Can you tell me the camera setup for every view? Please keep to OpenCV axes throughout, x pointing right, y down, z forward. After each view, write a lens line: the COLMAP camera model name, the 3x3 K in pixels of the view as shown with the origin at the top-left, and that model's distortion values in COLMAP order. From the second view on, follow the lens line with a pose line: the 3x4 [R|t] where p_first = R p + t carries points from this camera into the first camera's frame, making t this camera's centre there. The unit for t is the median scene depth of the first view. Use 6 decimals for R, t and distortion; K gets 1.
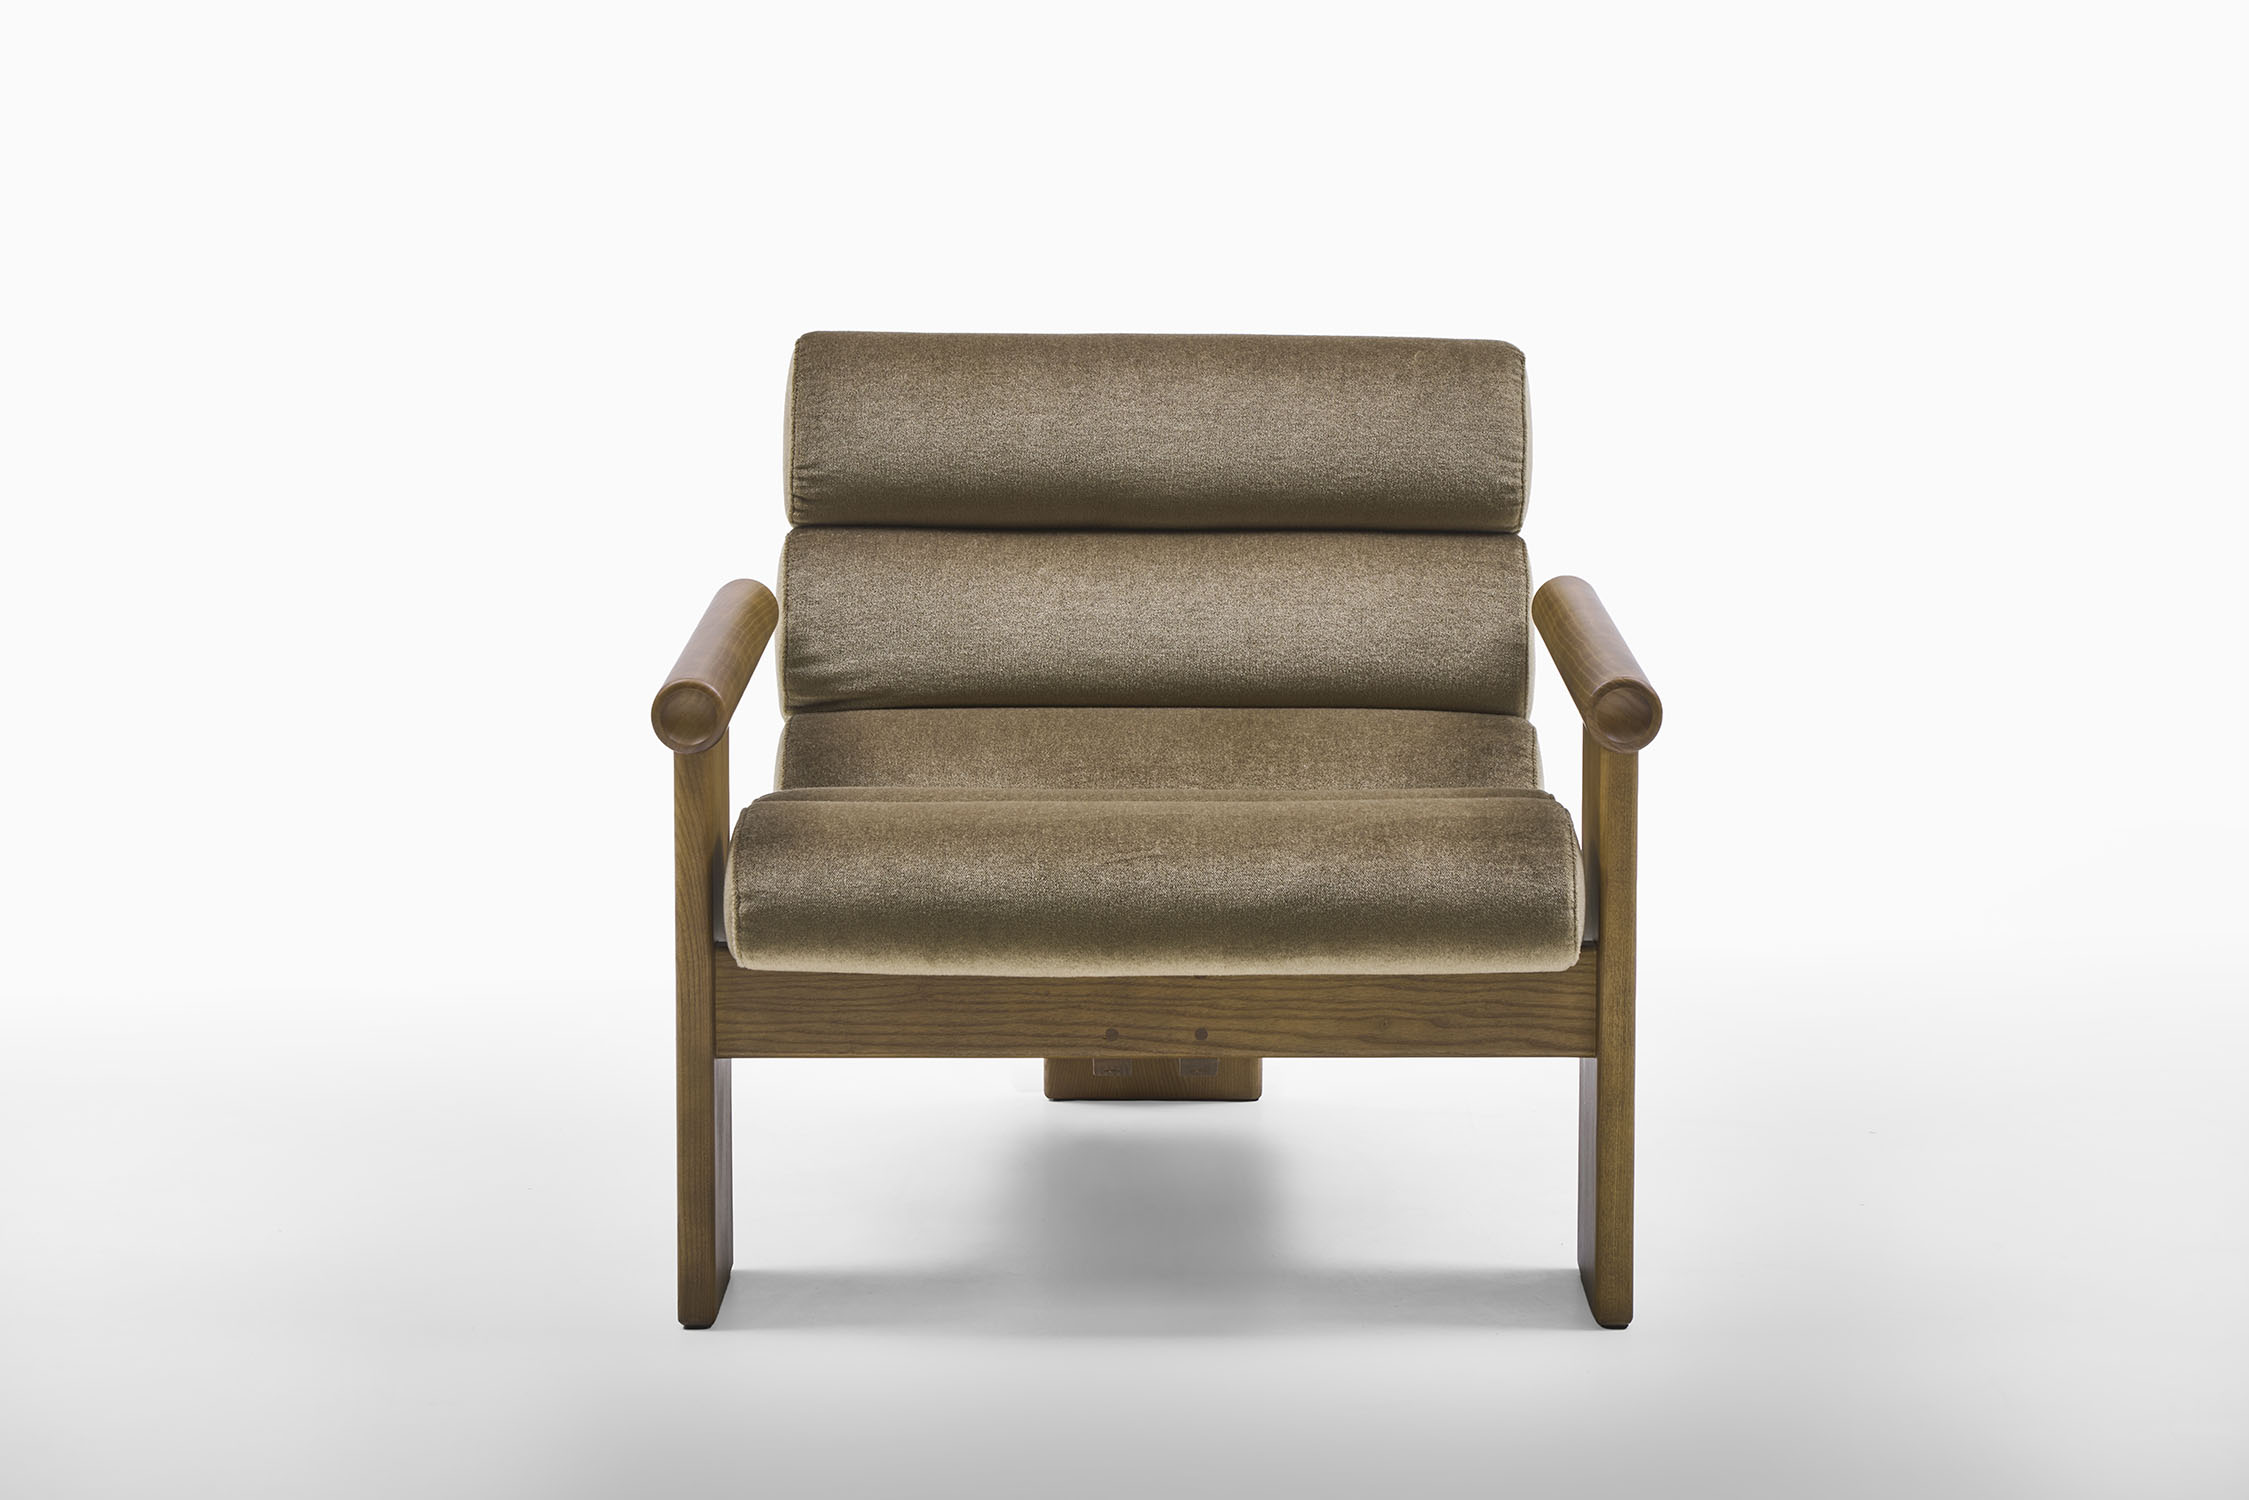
lens RADIAL K [[6169.4, 0, 1124.5], [0, 6169.4, 750.0], [0, 0, 1]] dist [-0.011631, -0.003871]
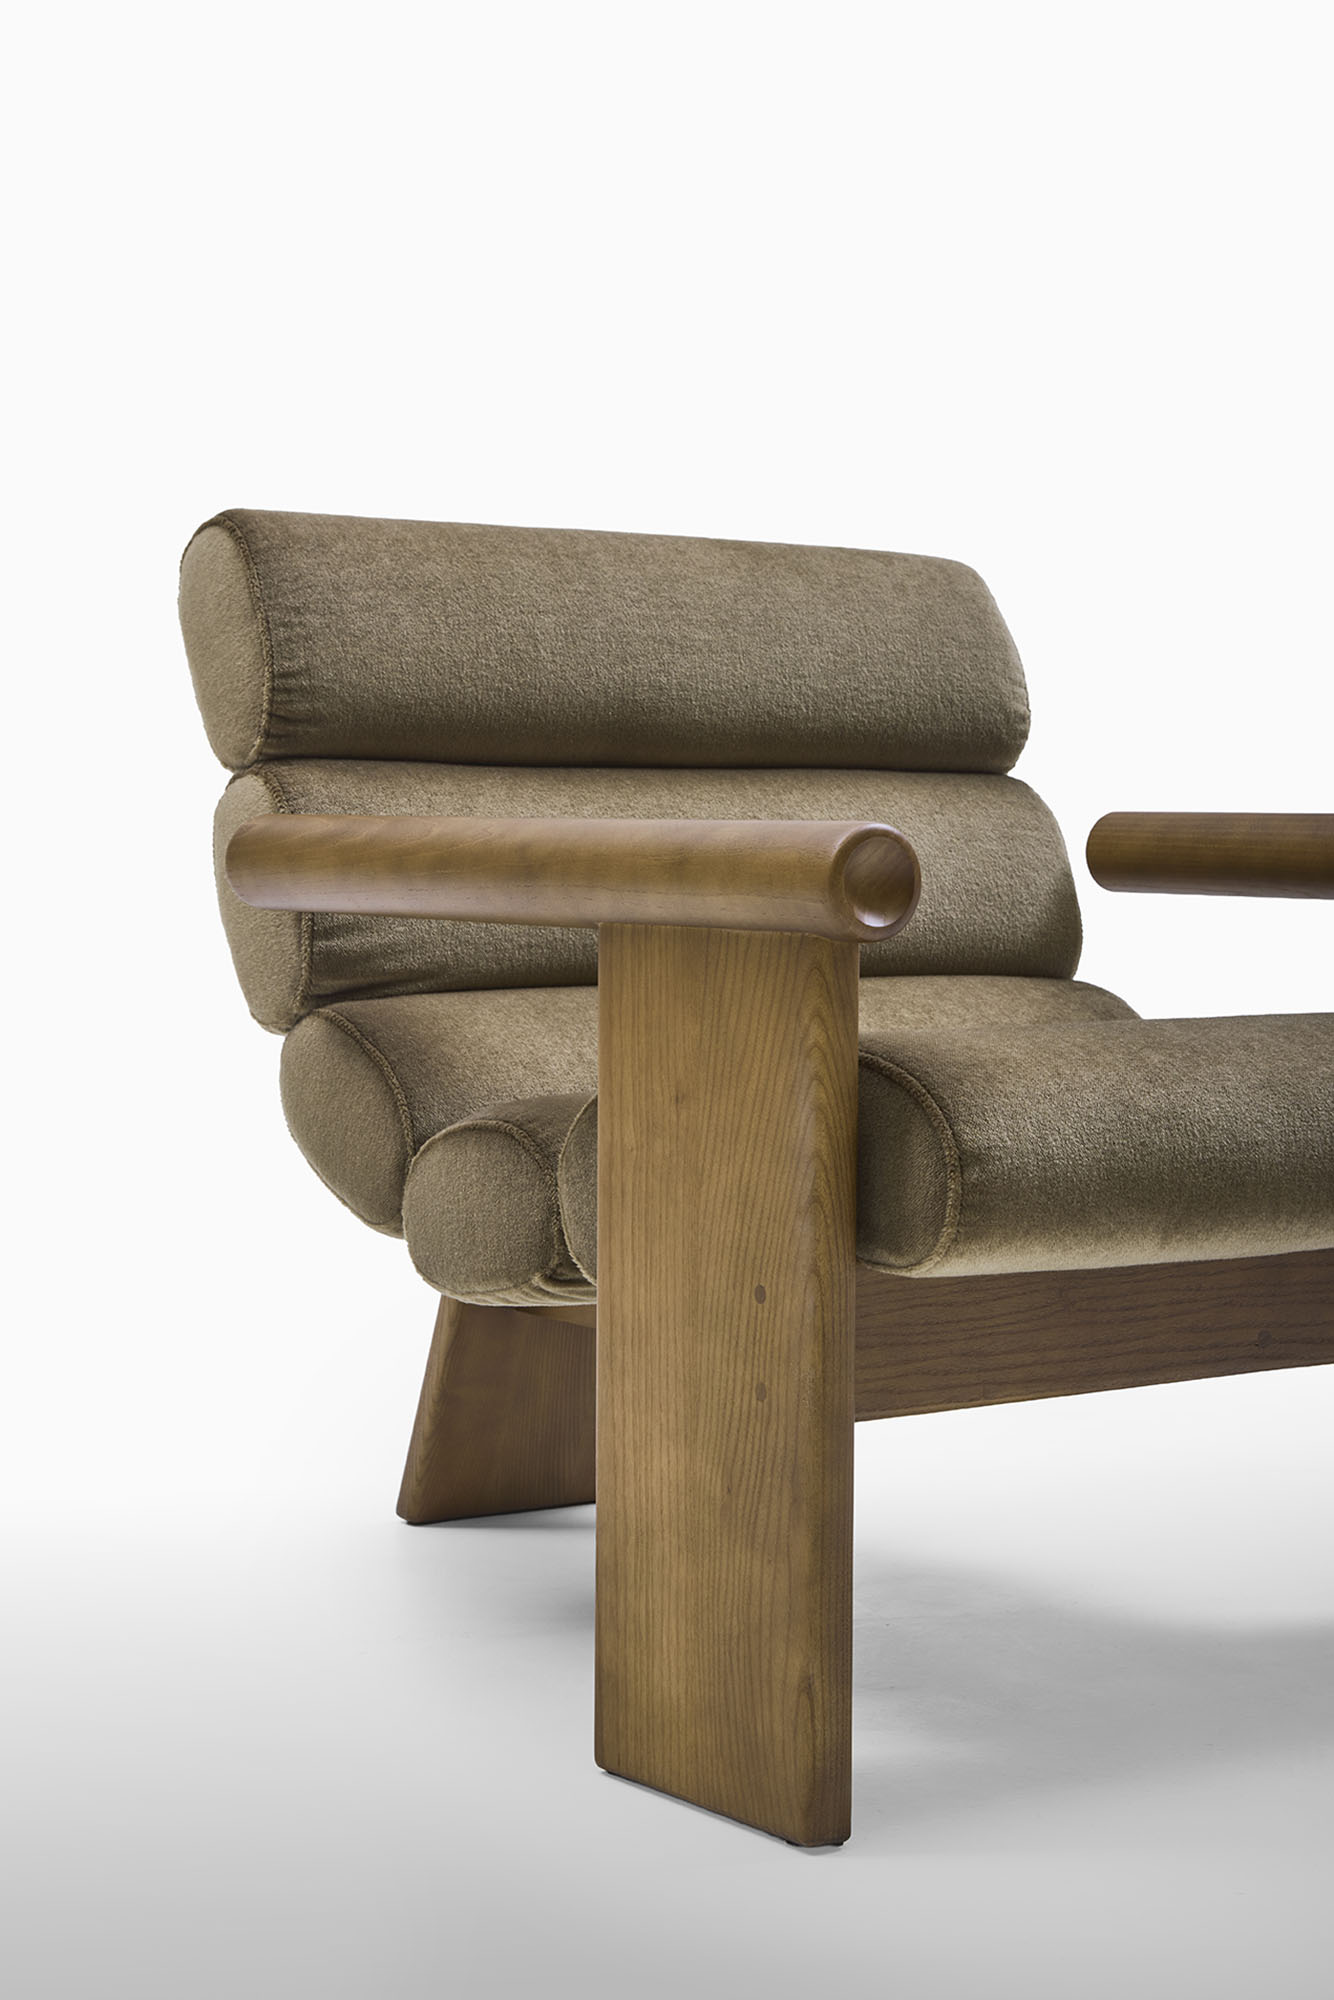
lens RADIAL K [[3744.9, 0, 667.0], [0, 3744.9, 1000.0], [0, 0, 1]] dist [-0.033244, -0.106063]
pose [[0.803566, -0.026521, 0.594625, -0.285207], [0.087091, 0.993494, -0.073382, 0.029785], [-0.588810, 0.110754, 0.800647, 0.624523]]
